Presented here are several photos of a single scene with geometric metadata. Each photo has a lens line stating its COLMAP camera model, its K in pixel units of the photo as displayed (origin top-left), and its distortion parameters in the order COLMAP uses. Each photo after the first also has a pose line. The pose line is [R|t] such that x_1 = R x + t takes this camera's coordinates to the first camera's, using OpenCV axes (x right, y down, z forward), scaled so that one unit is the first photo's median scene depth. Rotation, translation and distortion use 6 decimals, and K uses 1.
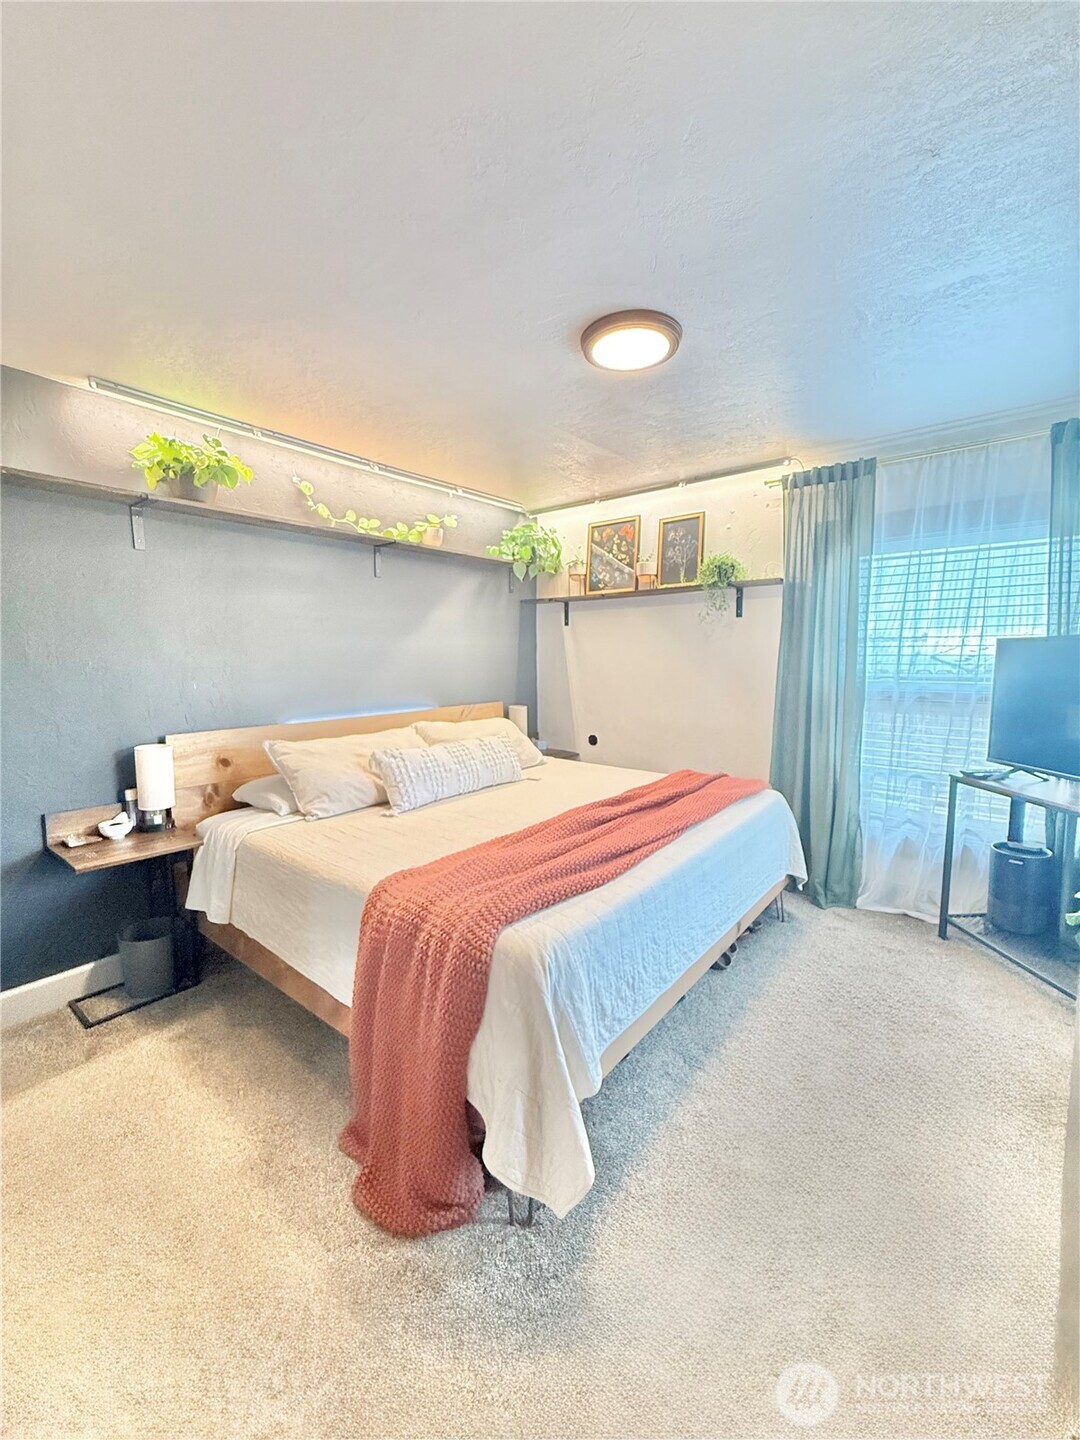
lens RADIAL K [[575.3, 0, 541.4], [0, 575.3, 714.4], [0, 0, 1]] dist [0.000207, -0.000019]
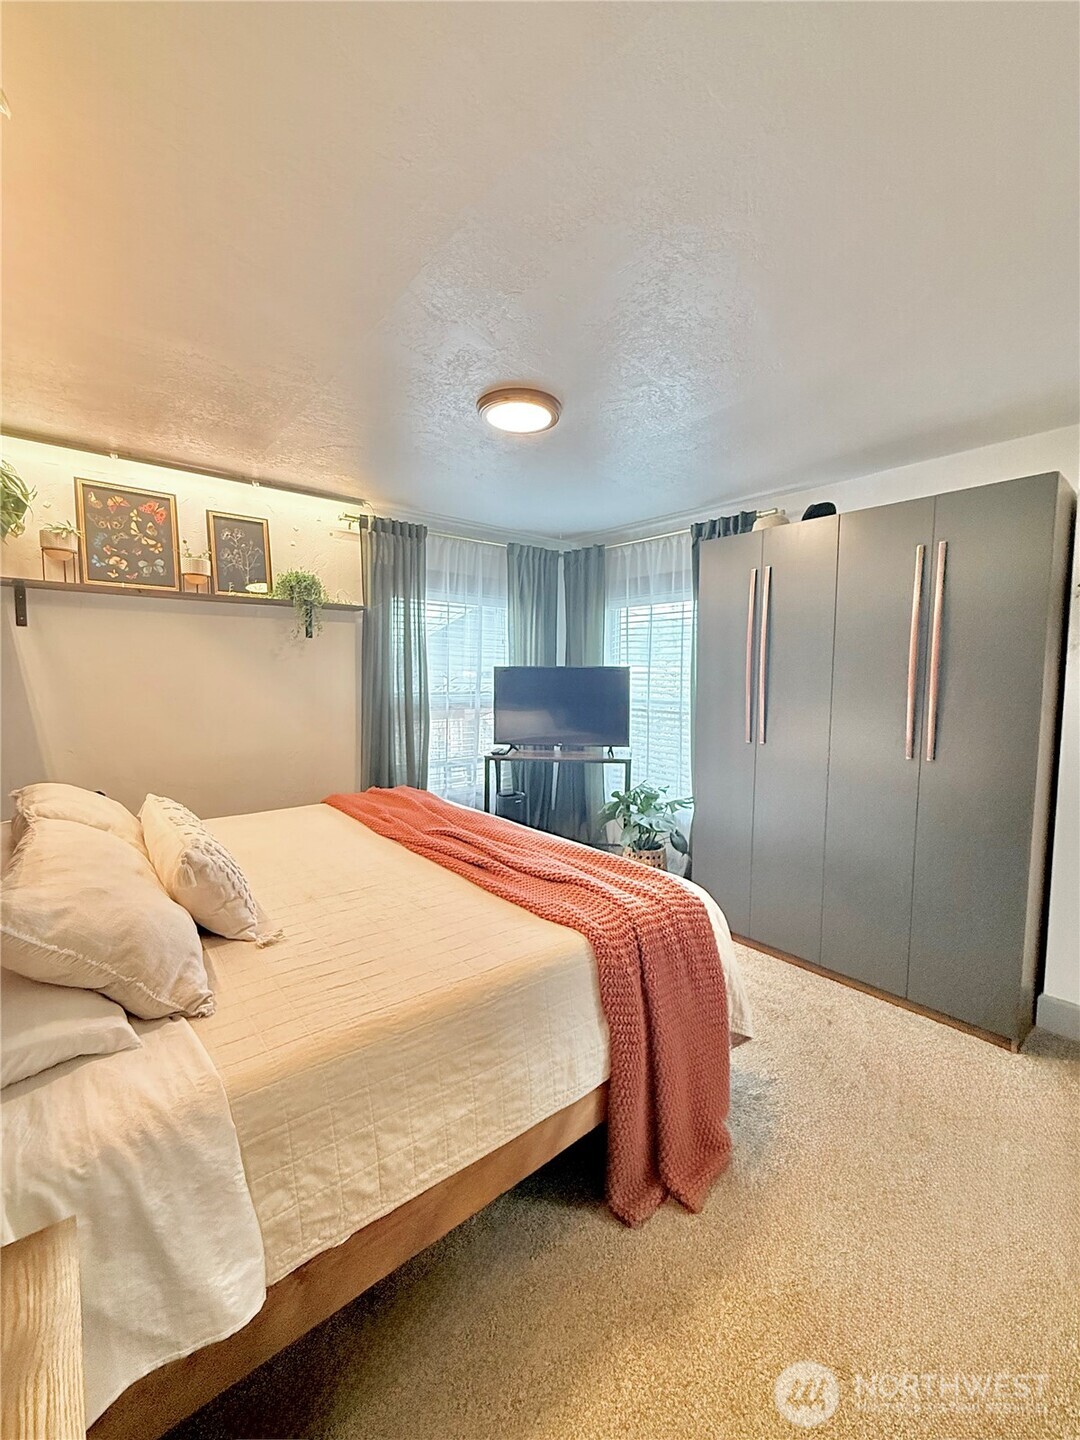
lens RADIAL K [[575.3, 0, 541.4], [0, 575.3, 714.4], [0, 0, 1]] dist [0.000207, -0.000019]
pose [[0.192011, -0.060061, 0.979553, -0.550862], [0.096323, 0.994460, 0.042093, -0.039548], [-0.976654, 0.086271, 0.196733, 0.416925]]
